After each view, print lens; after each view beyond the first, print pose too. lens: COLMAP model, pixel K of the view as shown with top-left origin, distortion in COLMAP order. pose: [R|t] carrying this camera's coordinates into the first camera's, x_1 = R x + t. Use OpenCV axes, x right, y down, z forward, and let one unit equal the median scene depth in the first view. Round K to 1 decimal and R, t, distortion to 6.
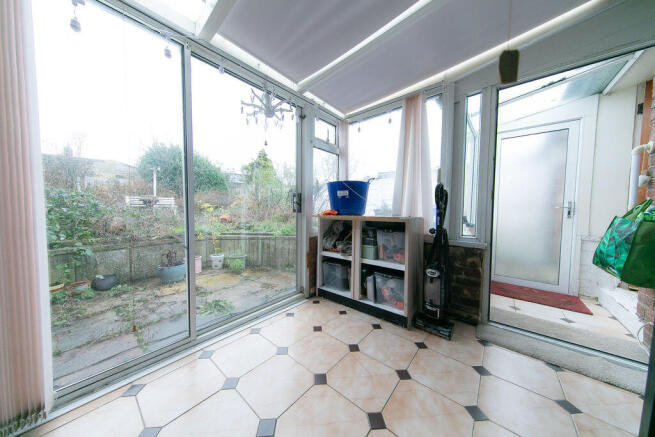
lens RADIAL K [[204.5, 0, 324.8], [0, 204.5, 218.5], [0, 0, 1]] dist [0.003860, -0.000252]
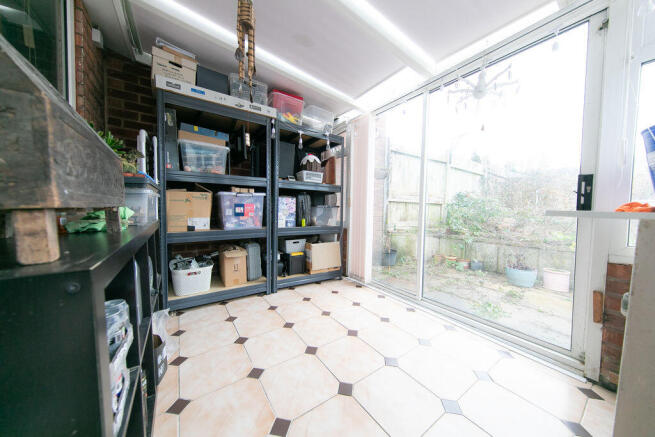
lens RADIAL K [[204.5, 0, 325.0], [0, 204.5, 218.4], [0, 0, 1]] dist [0.003860, -0.000252]
pose [[-0.271636, 0.025556, -0.962061, 0.579657], [-0.062375, 0.997078, 0.044097, 0.010680], [0.960377, 0.071987, -0.269249, 0.488821]]
